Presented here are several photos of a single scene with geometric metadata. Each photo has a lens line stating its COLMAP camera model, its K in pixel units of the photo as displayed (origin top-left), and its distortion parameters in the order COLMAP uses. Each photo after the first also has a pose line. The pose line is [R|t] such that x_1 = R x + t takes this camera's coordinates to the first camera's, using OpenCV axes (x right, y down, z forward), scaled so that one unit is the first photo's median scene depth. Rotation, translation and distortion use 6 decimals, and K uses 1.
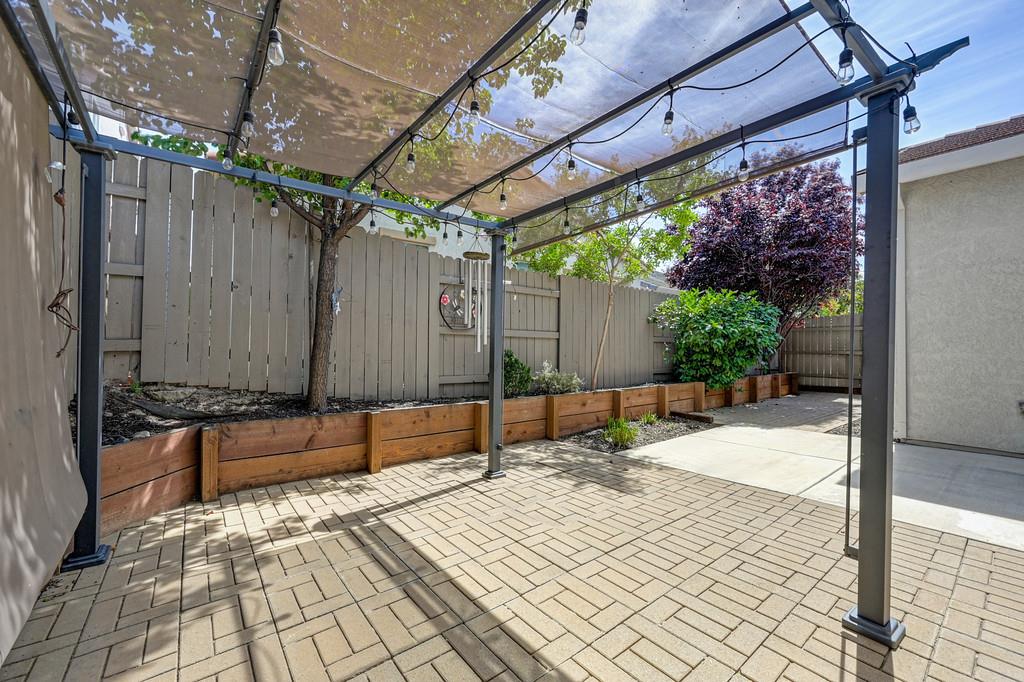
lens RADIAL K [[408.3, 0, 529.5], [0, 408.3, 365.4], [0, 0, 1]] dist [0.001261, 0.000067]
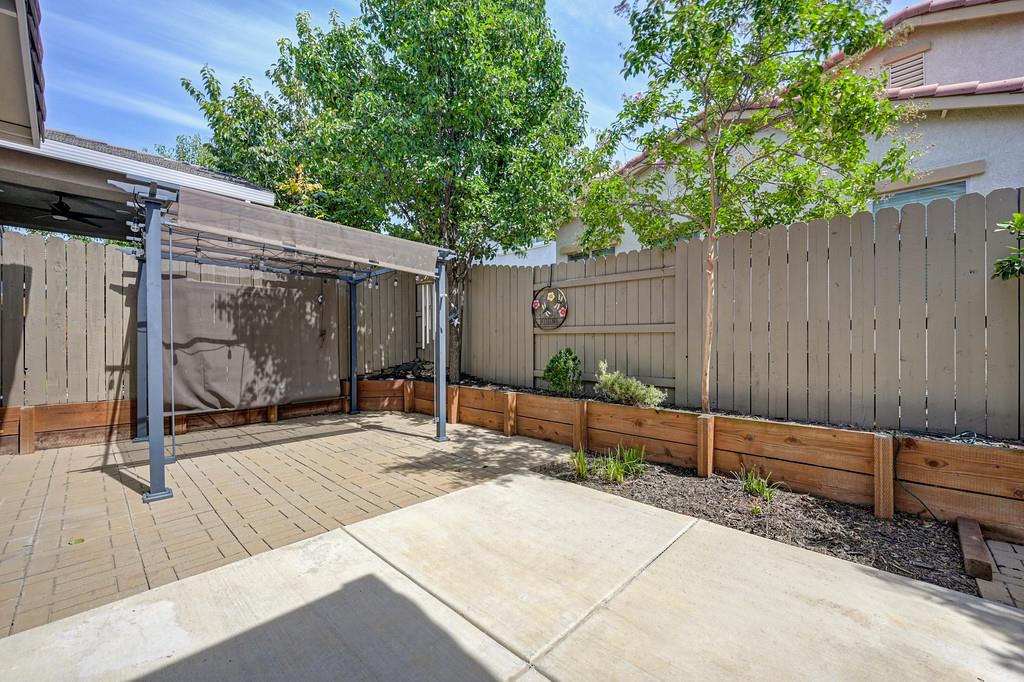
lens RADIAL K [[408.3, 0, 511.6], [0, 408.3, 349.5], [0, 0, 1]] dist [0.001261, 0.000067]
pose [[0.110121, -0.000771, -0.993918, 1.123702], [-0.044816, 0.998979, -0.005740, -0.026999], [0.992907, 0.045175, 0.109974, 0.951527]]
